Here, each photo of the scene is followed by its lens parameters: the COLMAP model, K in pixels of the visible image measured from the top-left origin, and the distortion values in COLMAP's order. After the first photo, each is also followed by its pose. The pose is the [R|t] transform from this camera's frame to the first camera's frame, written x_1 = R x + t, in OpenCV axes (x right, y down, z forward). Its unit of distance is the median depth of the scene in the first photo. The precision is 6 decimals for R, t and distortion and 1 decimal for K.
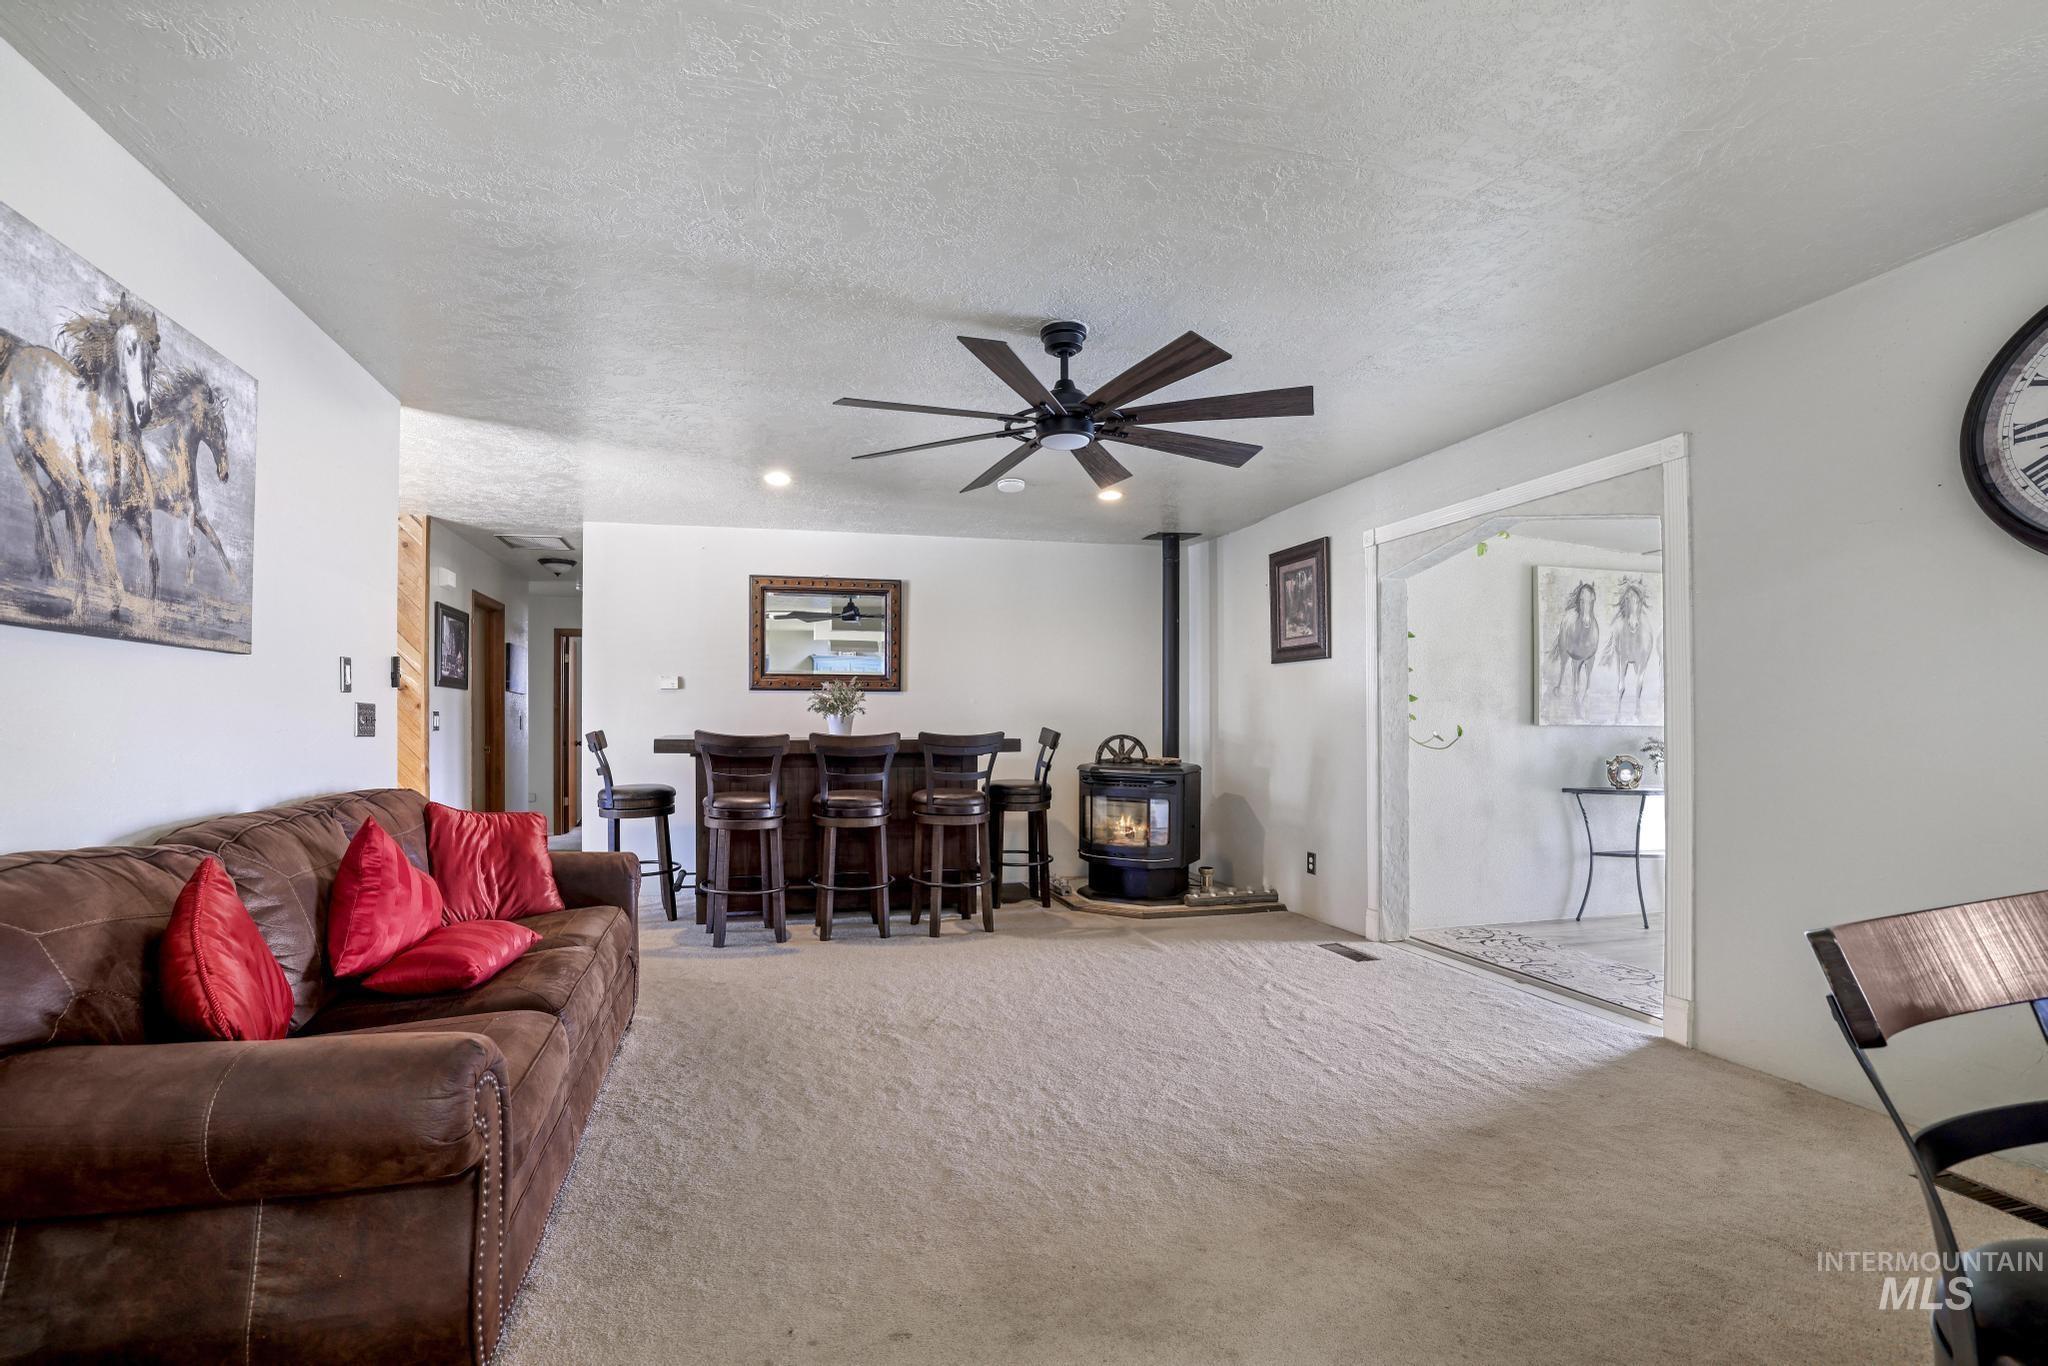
lens RADIAL K [[926.5, 0, 1004.9], [0, 926.5, 722.4], [0, 0, 1]] dist [-0.000222, 0.001748]
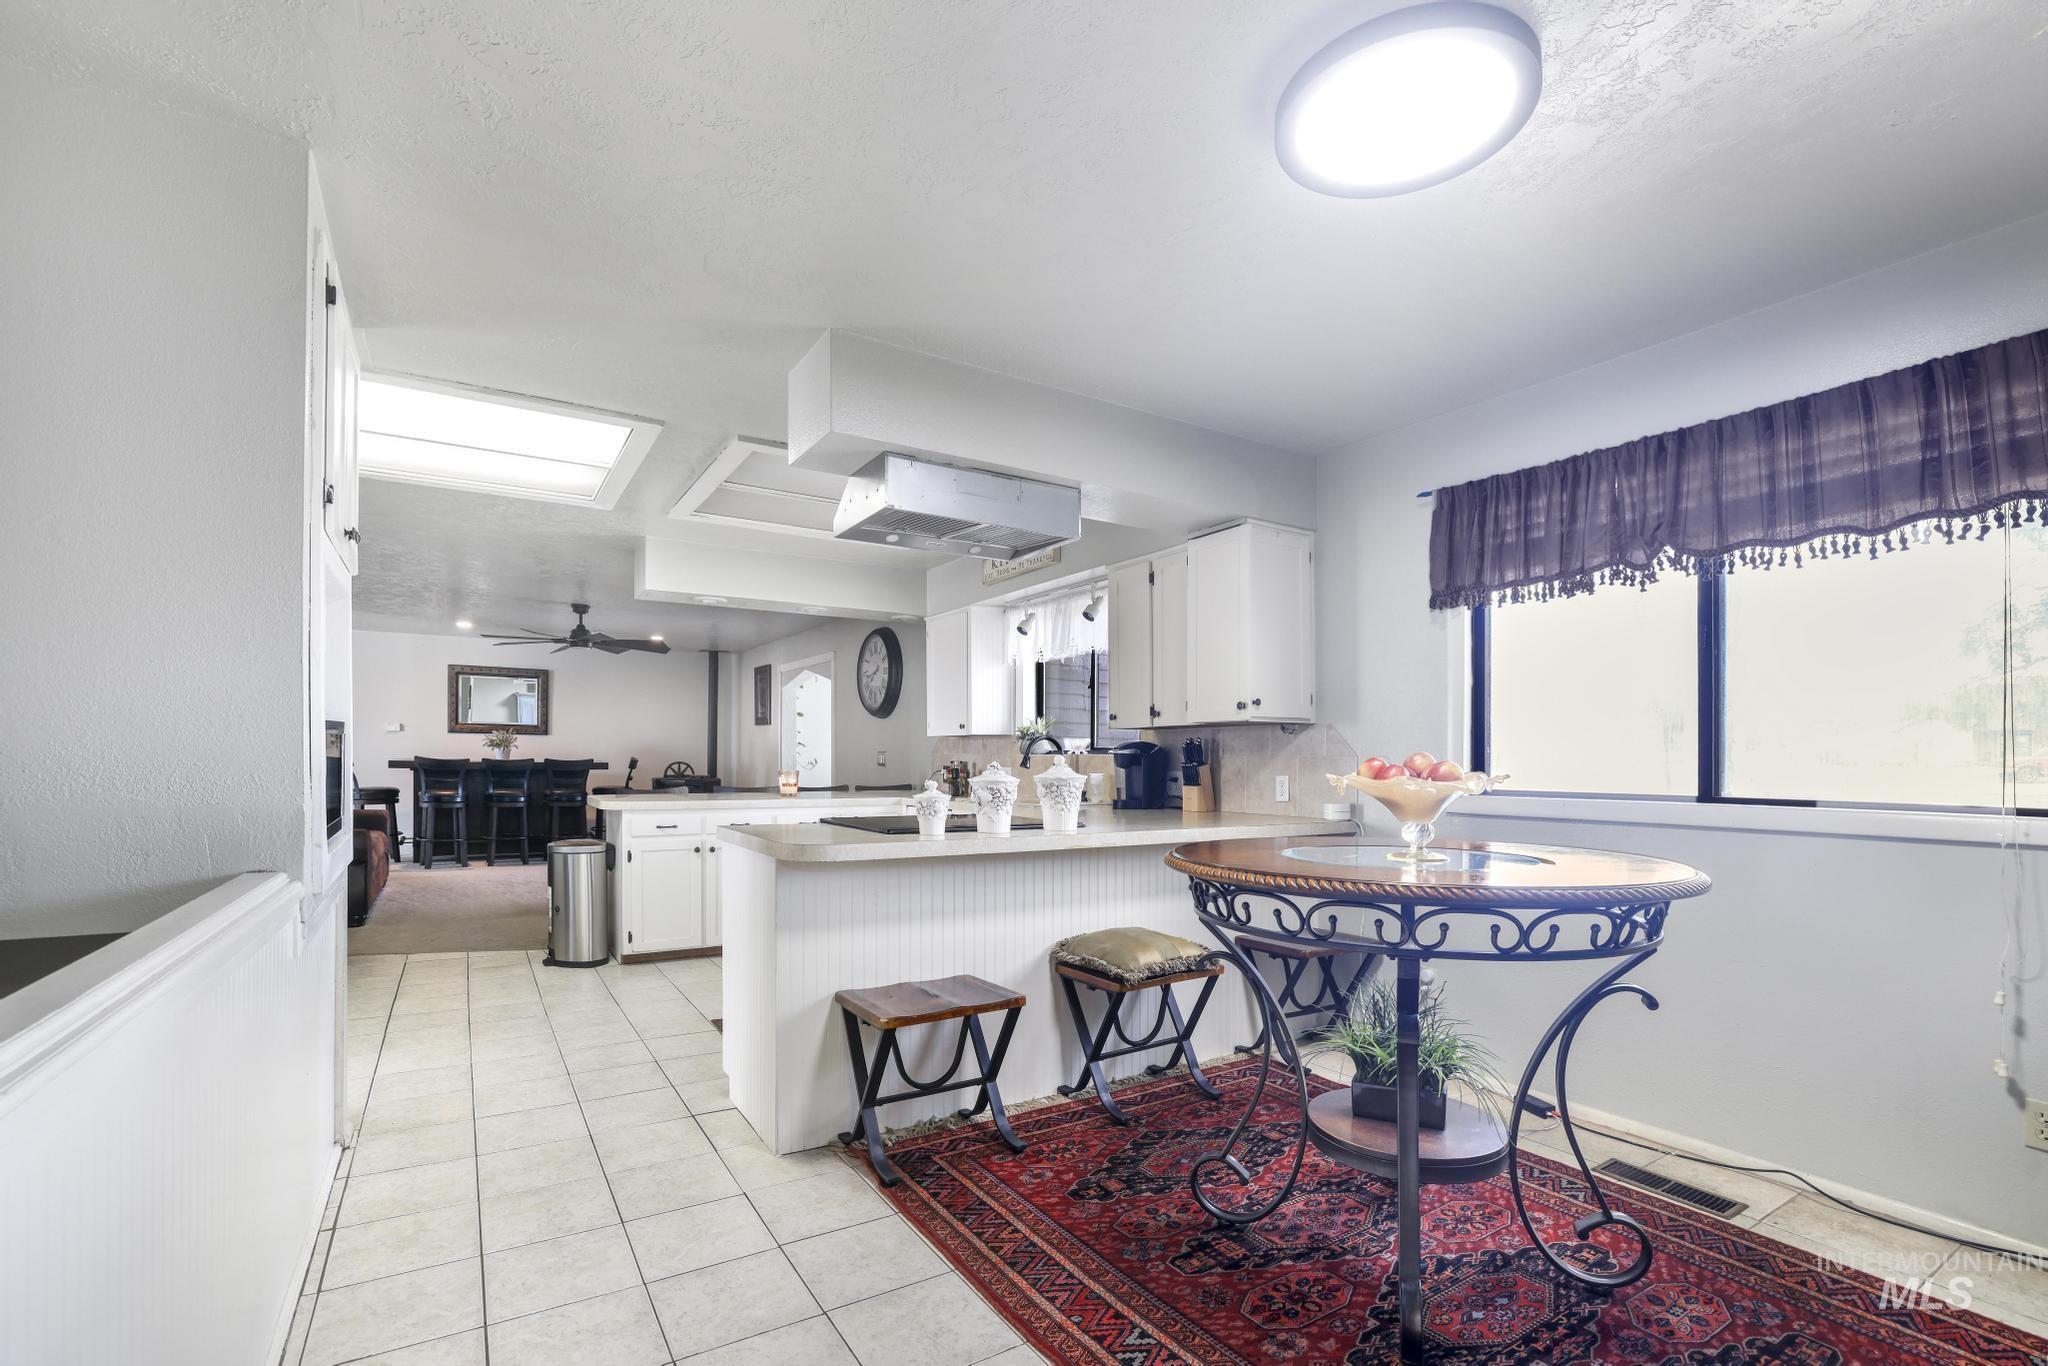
lens RADIAL K [[926.5, 0, 1010.8], [0, 926.5, 767.2], [0, 0, 1]] dist [-0.000222, 0.001748]
pose [[0.964332, 0.008919, 0.264546, 0.310267], [-0.013282, 0.999804, 0.014706, -0.011452], [-0.264363, -0.017695, 0.964261, -1.045486]]
